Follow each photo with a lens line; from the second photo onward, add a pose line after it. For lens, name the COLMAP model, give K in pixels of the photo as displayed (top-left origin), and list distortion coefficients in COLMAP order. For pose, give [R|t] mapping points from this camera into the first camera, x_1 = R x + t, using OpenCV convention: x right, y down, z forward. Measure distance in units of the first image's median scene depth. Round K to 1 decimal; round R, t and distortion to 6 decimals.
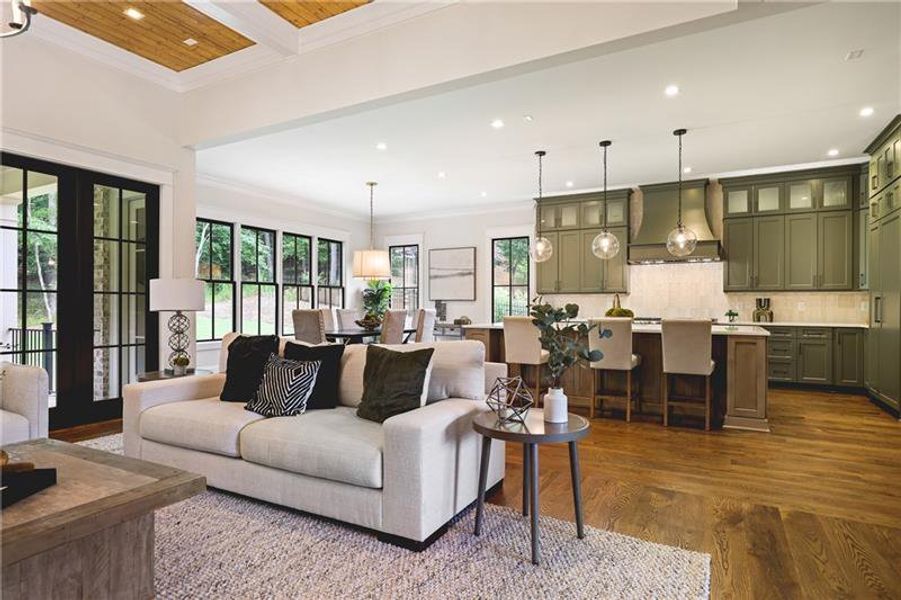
lens RADIAL K [[492.6, 0, 455.6], [0, 492.6, 306.1], [0, 0, 1]] dist [0.001040, -0.001509]
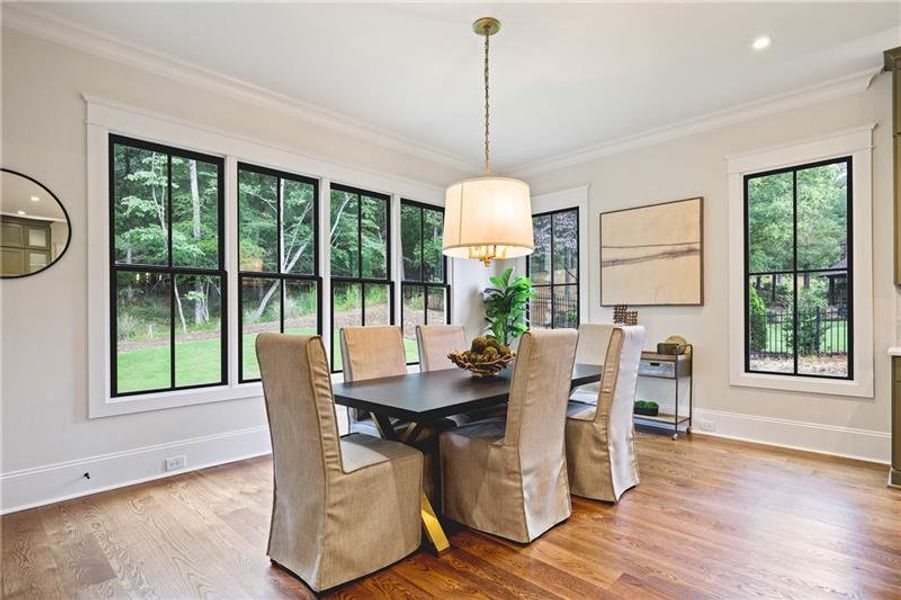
lens RADIAL K [[479.7, 0, 451.0], [0, 479.7, 305.5], [0, 0, 1]] dist [0.006540, 0.001073]
pose [[0.959798, -0.009882, -0.280517, -0.066635], [0.004634, 0.999802, -0.019362, -0.003085], [0.280653, 0.017284, 0.959654, 0.463396]]
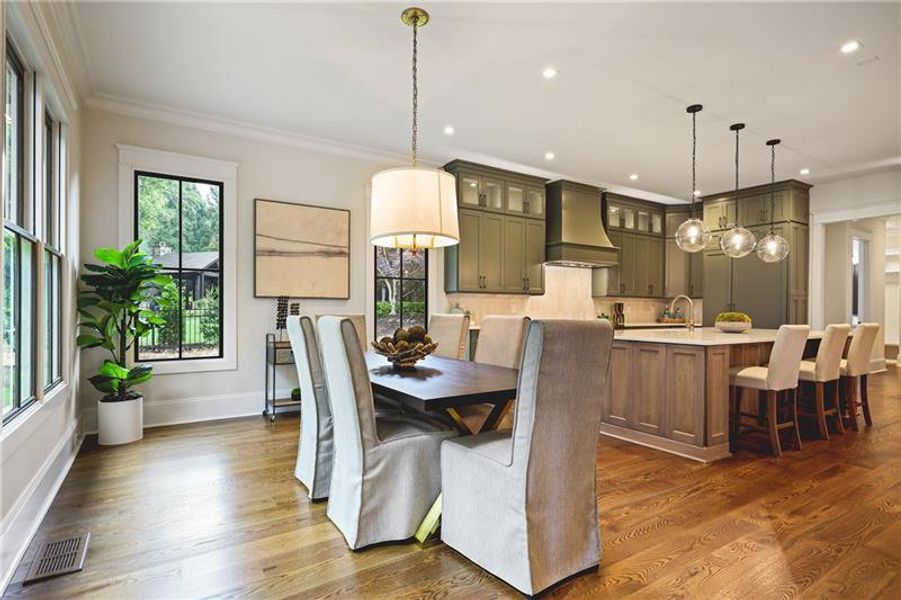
lens RADIAL K [[462.9, 0, 445.3], [0, 462.9, 307.9], [0, 0, 1]] dist [-0.000169, 0.001169]
pose [[0.498207, 0.004688, 0.867045, -0.387360], [0.000213, 0.999985, -0.005529, 0.002263], [-0.867058, 0.002939, 0.498199, 0.609816]]
